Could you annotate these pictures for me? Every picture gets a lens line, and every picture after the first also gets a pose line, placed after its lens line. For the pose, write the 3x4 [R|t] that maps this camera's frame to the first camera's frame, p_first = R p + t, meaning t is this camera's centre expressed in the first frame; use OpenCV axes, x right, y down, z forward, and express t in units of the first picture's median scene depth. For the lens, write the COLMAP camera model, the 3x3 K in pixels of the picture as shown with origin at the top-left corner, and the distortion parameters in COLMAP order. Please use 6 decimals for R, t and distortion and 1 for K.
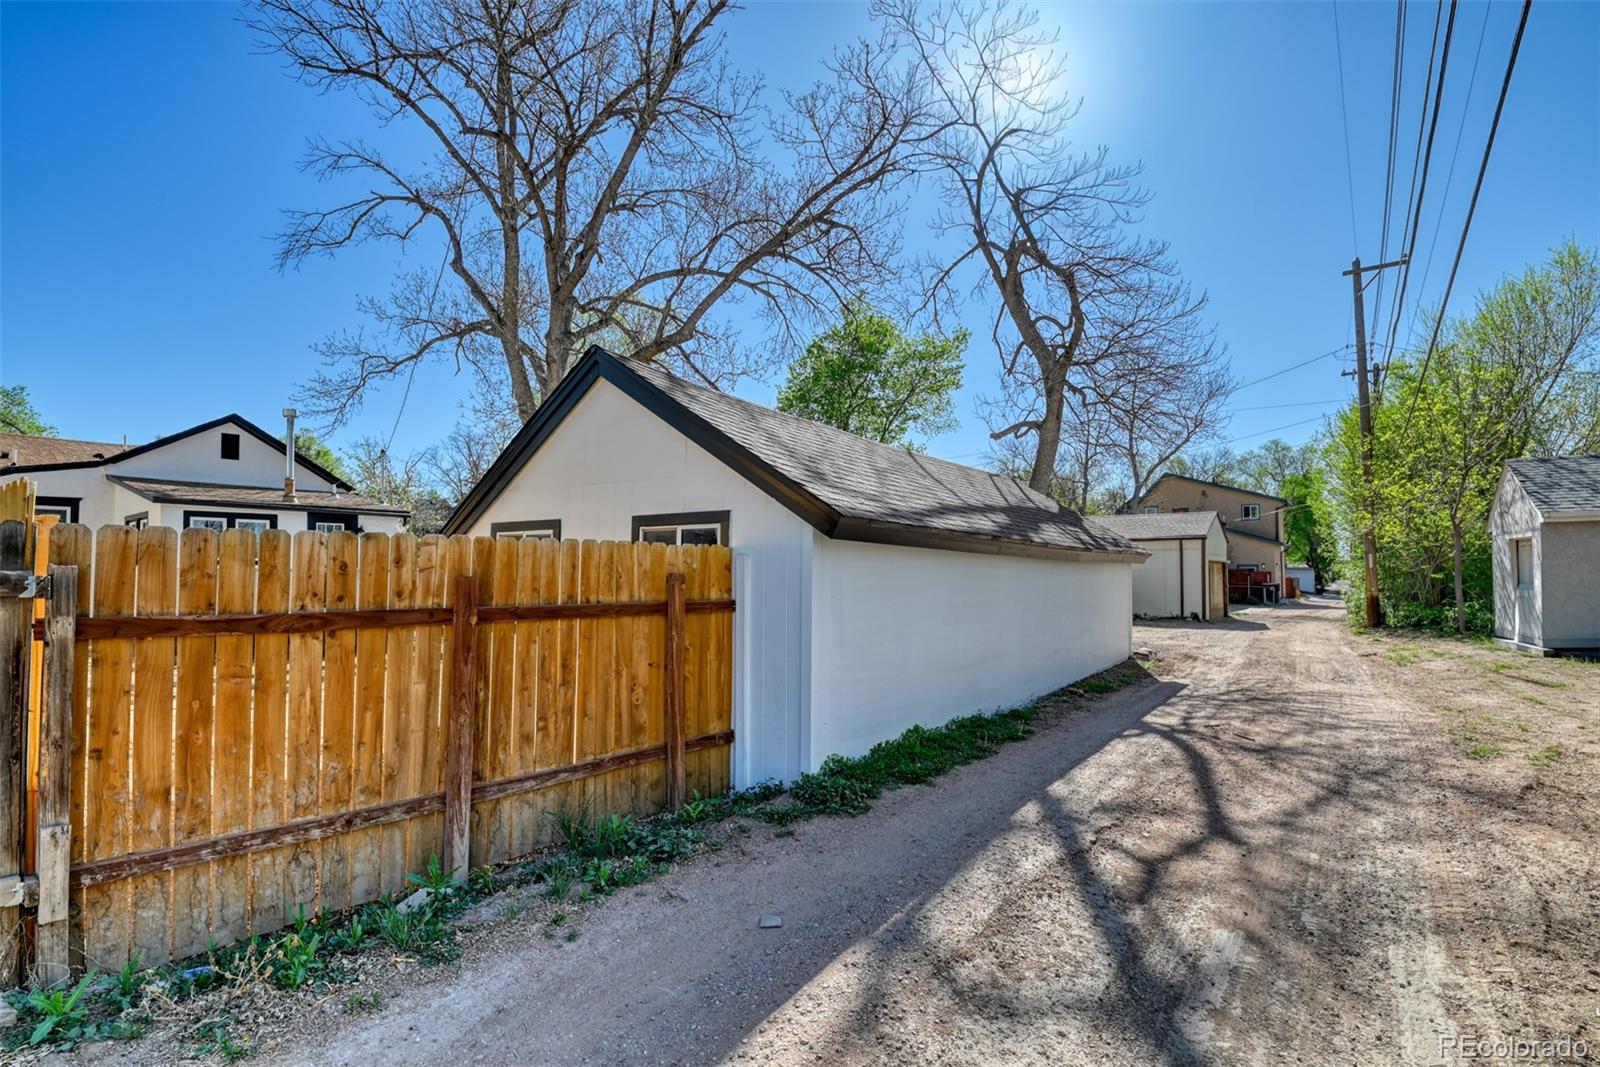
lens RADIAL K [[789.4, 0, 794.6], [0, 789.4, 535.8], [0, 0, 1]] dist [-0.026338, -0.001998]
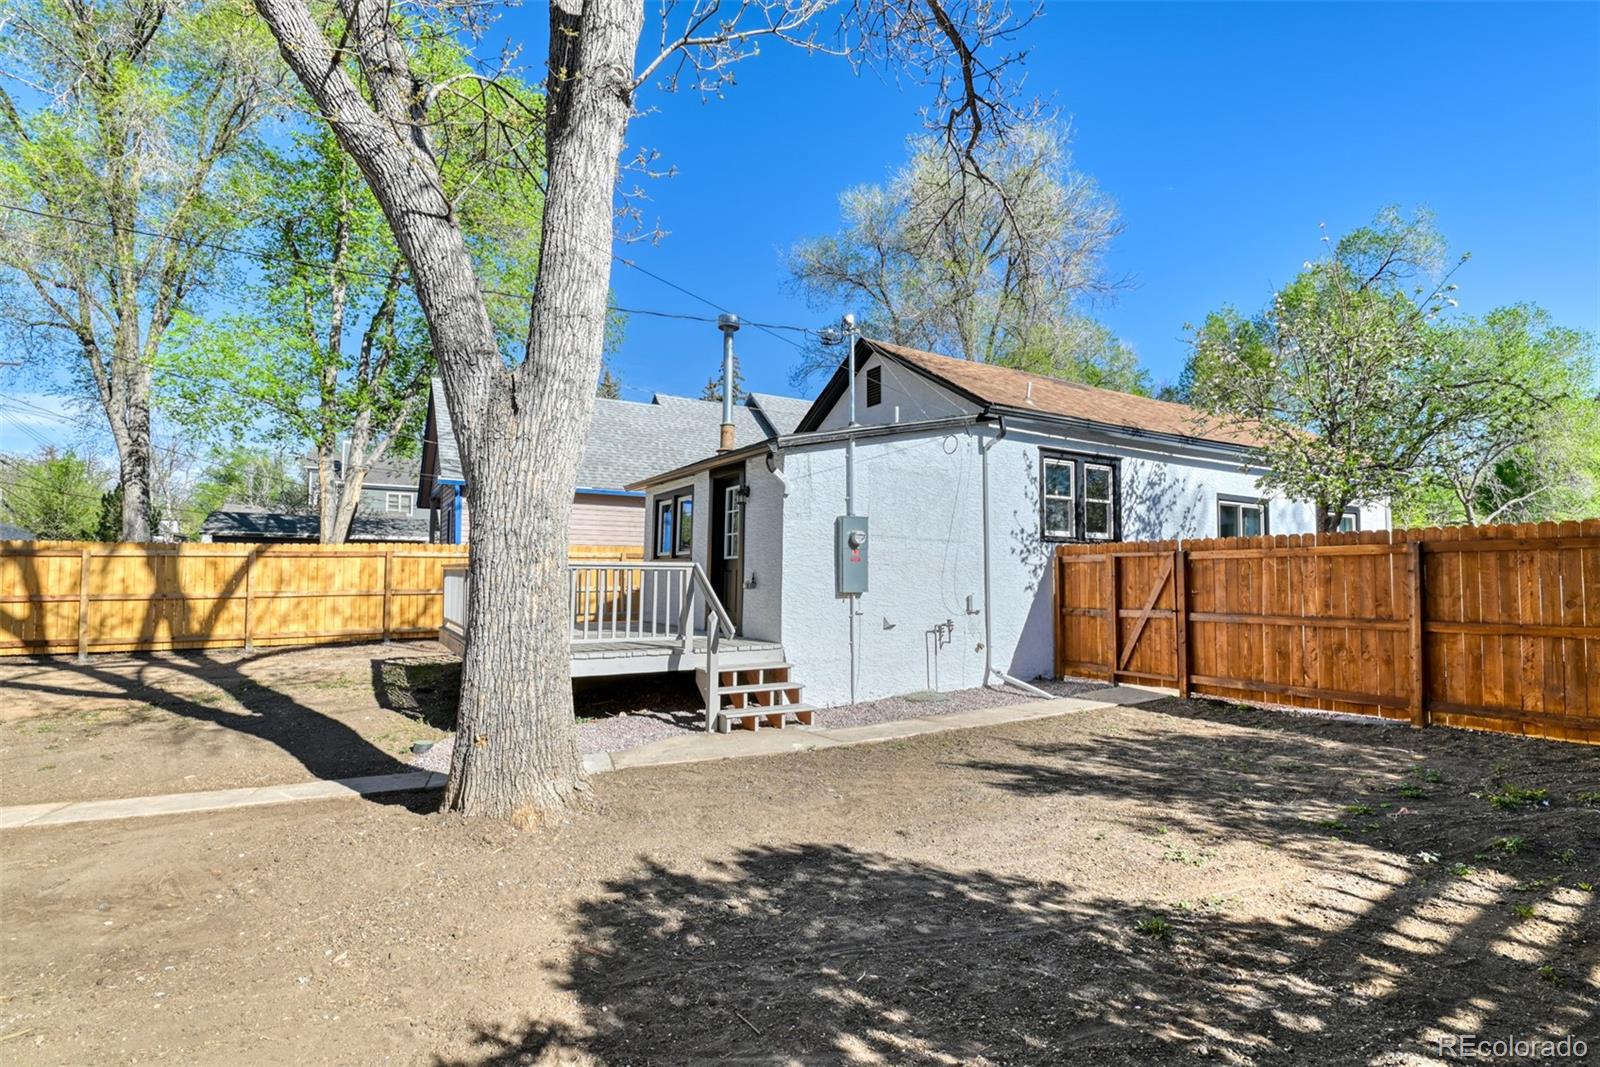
lens RADIAL K [[789.4, 0, 794.6], [0, 789.4, 535.8], [0, 0, 1]] dist [-0.026338, -0.001998]
pose [[-0.418390, -0.054431, -0.906635, -0.080212], [0.033787, 0.996579, -0.075423, 0.062351], [0.907639, -0.062189, -0.415119, 1.214509]]
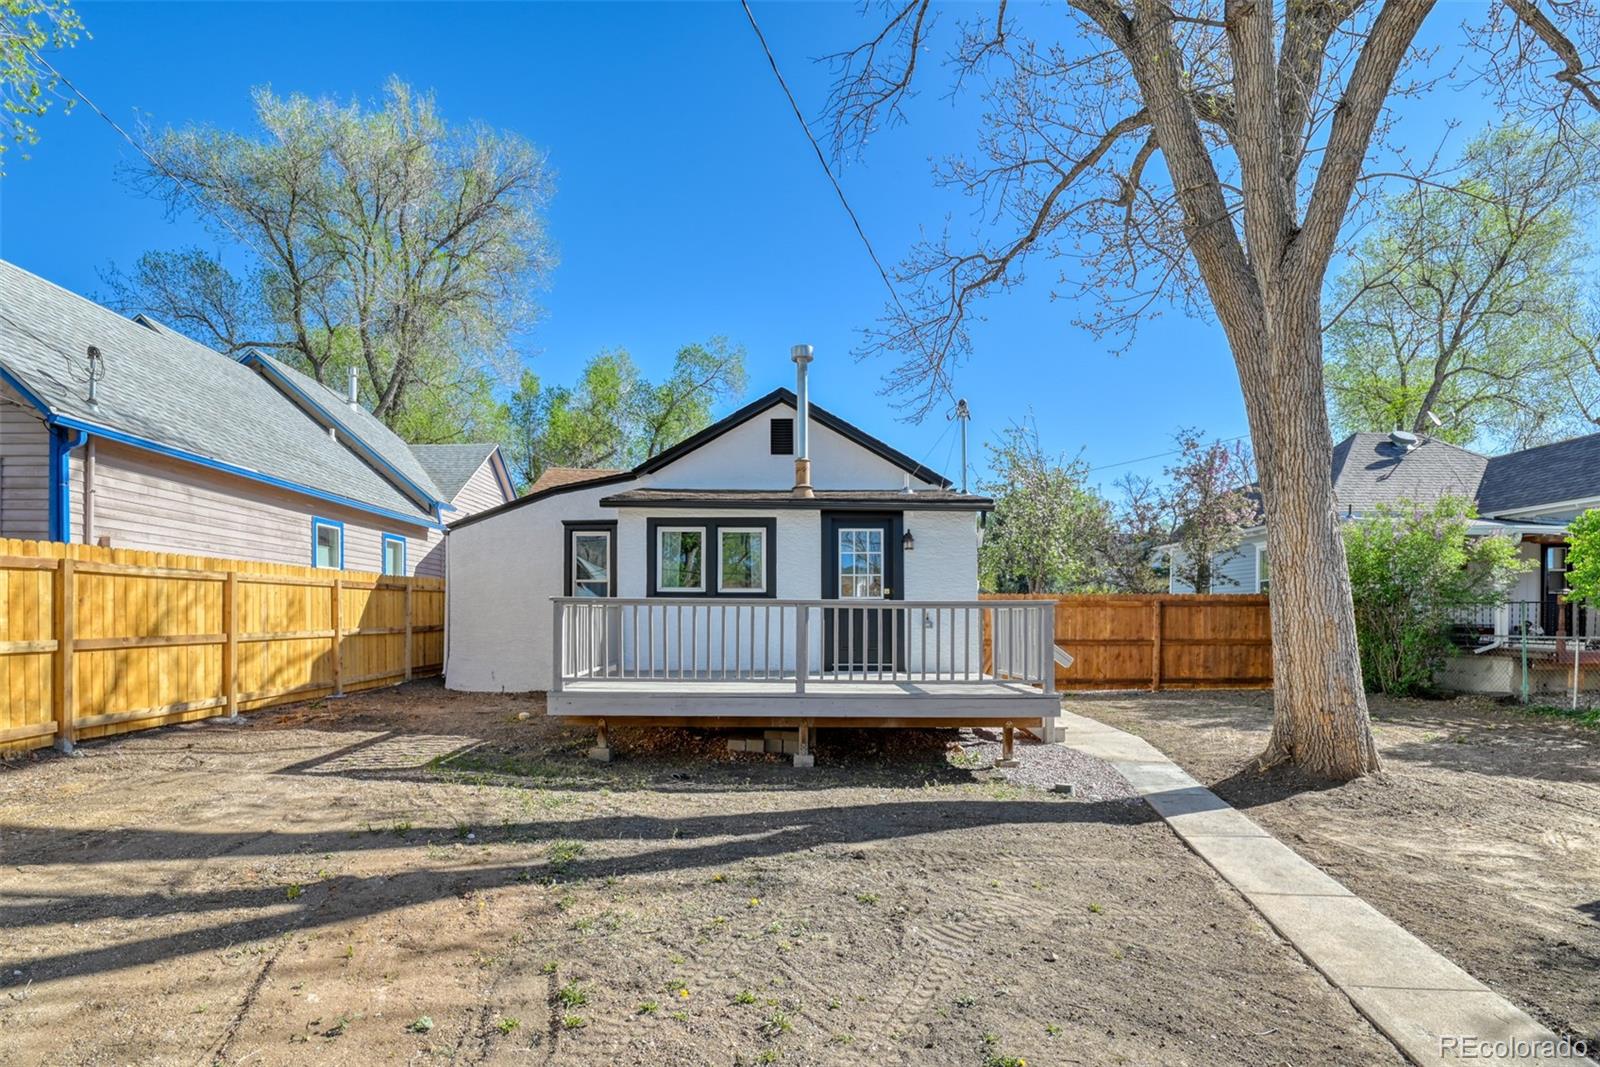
lens RADIAL K [[802.5, 0, 771.6], [0, 802.5, 621.6], [0, 0, 1]] dist [-0.026441, -0.000714]
pose [[0.576425, 0.006460, -0.817124, -0.130823], [0.031350, 0.999058, 0.030015, 0.032119], [0.816548, -0.042918, 0.575680, 0.562913]]
